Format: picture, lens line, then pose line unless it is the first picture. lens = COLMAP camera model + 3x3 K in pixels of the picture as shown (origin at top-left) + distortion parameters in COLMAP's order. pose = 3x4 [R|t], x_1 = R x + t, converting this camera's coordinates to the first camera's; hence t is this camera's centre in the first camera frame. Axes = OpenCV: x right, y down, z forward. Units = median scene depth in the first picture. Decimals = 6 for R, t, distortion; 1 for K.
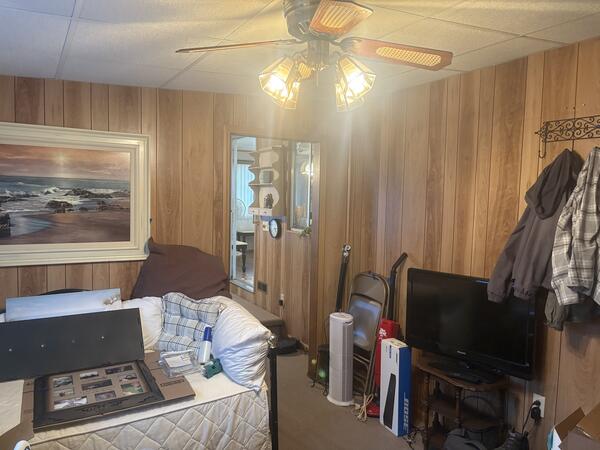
lens RADIAL K [[450.6, 0, 300.0], [0, 450.6, 225.0], [0, 0, 1]] dist [0.005464, 0.003135]
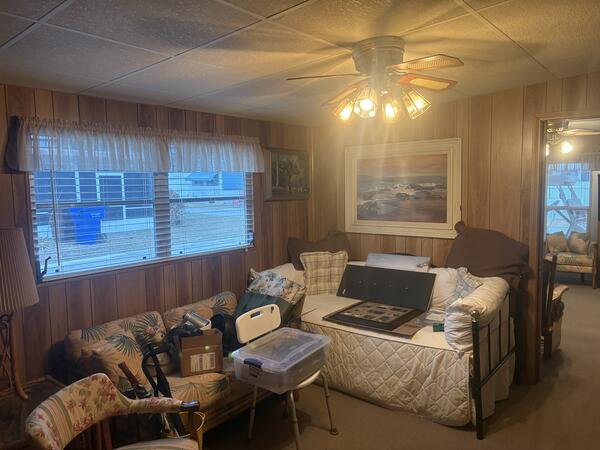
lens RADIAL K [[450.6, 0, 300.0], [0, 450.6, 225.0], [0, 0, 1]] dist [0.005464, 0.003135]
pose [[0.345133, 0.053953, -0.937002, 0.741075], [-0.027318, 0.998501, 0.047432, -0.008869], [0.938156, 0.009226, 0.346090, 0.178992]]
